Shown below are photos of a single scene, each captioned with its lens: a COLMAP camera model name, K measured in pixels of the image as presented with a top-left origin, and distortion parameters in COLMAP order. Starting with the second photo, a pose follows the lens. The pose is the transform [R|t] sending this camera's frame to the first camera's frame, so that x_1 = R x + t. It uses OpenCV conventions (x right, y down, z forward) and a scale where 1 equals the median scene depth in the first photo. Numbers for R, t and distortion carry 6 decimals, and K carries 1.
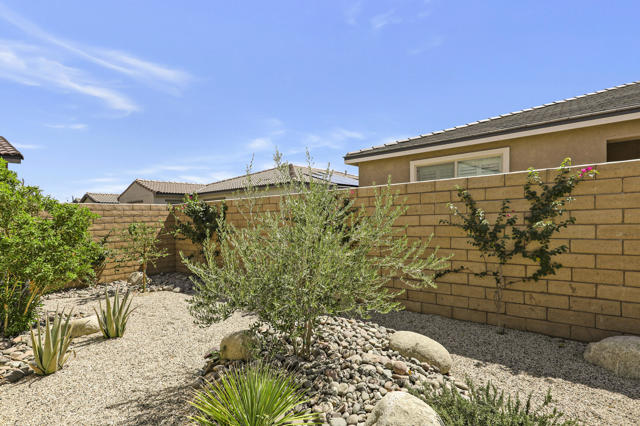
lens RADIAL K [[316.6, 0, 320.1], [0, 316.6, 216.5], [0, 0, 1]] dist [0.006198, 0.000098]
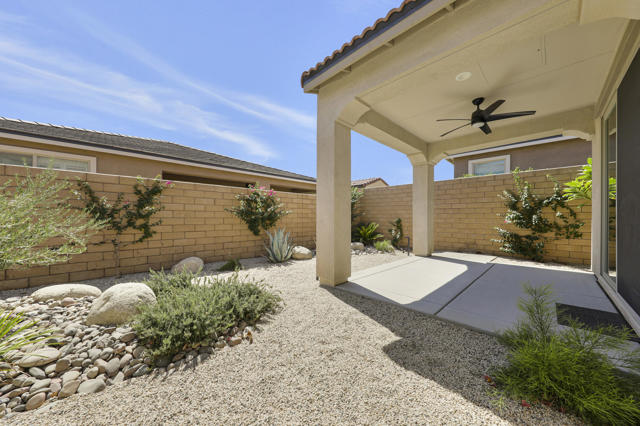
lens RADIAL K [[222.8, 0, 332.3], [0, 222.8, 225.3], [0, 0, 1]] dist [-0.000541, -0.000097]
pose [[0.104053, -0.006103, 0.994553, -0.396812], [-0.012476, 0.999894, 0.007441, 0.085735], [-0.994494, -0.013182, 0.103966, -0.146083]]
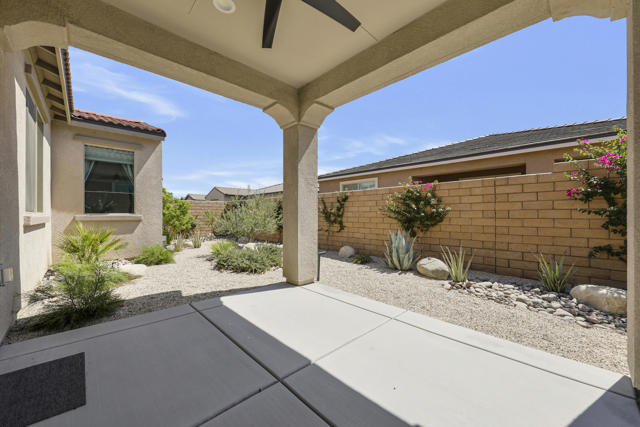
lens RADIAL K [[250.0, 0, 318.2], [0, 250.0, 216.5], [0, 0, 1]] dist [0.001712, 0.000071]
pose [[0.988323, 0.030730, -0.149244, 0.792187], [-0.028677, 0.999462, 0.015889, 0.036706], [0.149652, -0.011423, 0.988673, -1.108380]]
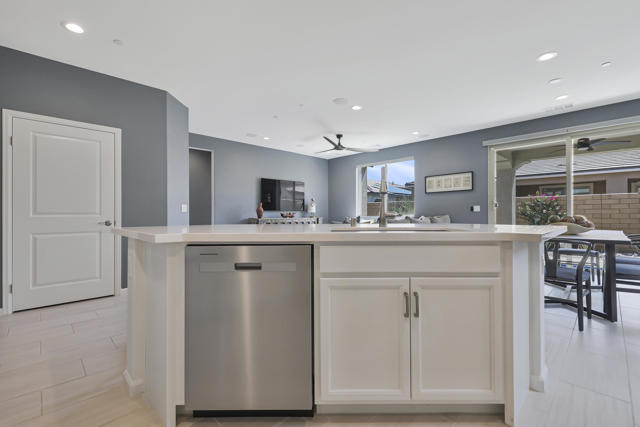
lens RADIAL K [[280.1, 0, 325.1], [0, 280.1, 213.4], [0, 0, 1]] dist [-0.001772, -0.000105]
pose [[0.990393, 0.027135, -0.135593, -0.569416], [-0.026101, 0.999615, 0.009398, 0.035423], [0.135796, -0.005769, 0.990720, -2.450563]]
